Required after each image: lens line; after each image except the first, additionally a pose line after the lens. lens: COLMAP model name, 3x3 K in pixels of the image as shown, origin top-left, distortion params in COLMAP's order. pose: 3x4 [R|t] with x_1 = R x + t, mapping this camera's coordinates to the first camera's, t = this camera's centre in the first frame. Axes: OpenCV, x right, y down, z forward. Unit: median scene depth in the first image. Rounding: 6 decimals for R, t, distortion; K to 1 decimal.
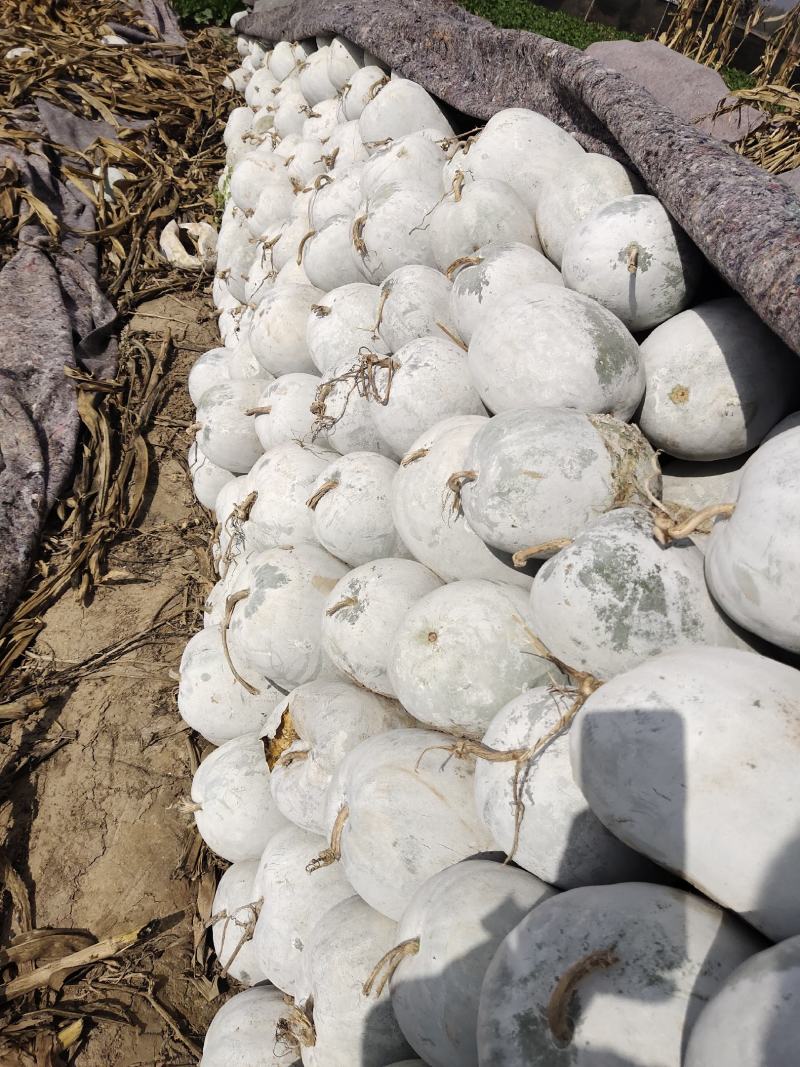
lens RADIAL K [[829.0, 0, 396.5], [0, 829.0, 532.6], [0, 0, 1]] dist [0.086049, -0.162727]
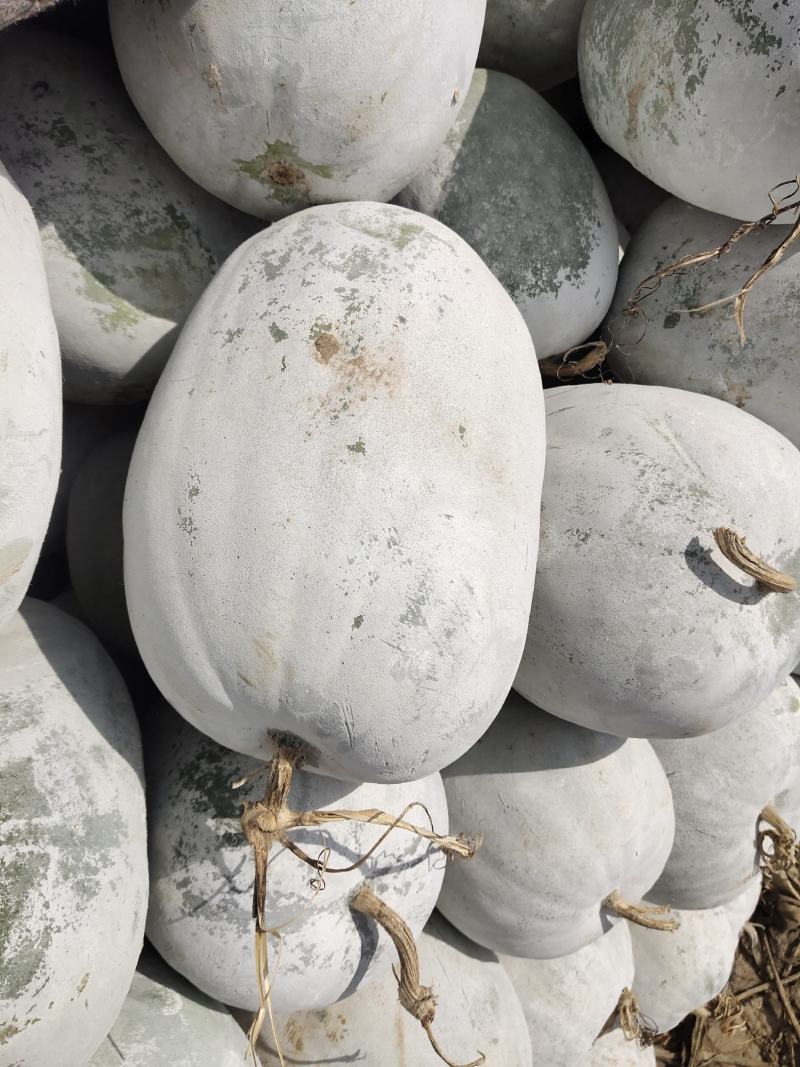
lens RADIAL K [[829.0, 0, 396.5], [0, 829.0, 532.6], [0, 0, 1]] dist [0.086049, -0.162727]
pose [[-0.621385, -0.742191, 0.251063, 0.233602], [0.421722, -0.046767, 0.905518, -0.292504], [-0.660326, 0.668555, 0.342059, 0.836058]]
